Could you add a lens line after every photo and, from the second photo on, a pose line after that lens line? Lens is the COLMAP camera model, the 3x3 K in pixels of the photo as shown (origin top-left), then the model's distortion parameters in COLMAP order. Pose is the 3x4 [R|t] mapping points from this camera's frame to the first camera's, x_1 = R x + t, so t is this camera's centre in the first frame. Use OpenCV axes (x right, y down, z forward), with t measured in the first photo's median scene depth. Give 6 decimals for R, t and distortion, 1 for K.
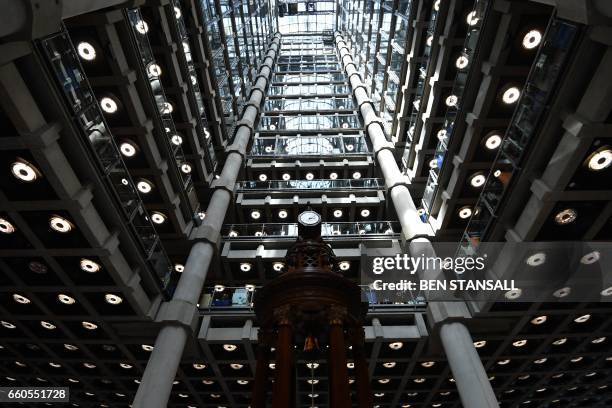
lens RADIAL K [[310.8, 0, 302.6], [0, 310.8, 207.2], [0, 0, 1]] dist [-0.000190, -0.029789]
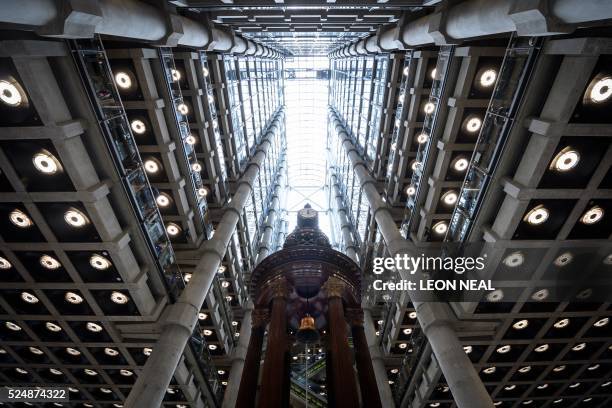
lens RADIAL K [[250.4, 0, 306.0], [0, 250.4, 204.0], [0, 0, 1]] dist [-0.012204, -0.004605]
pose [[0.999772, 0.013751, 0.016311, 0.004269], [-0.010720, 0.984832, -0.173177, 0.129380], [-0.018445, 0.172963, 0.984756, 0.109055]]
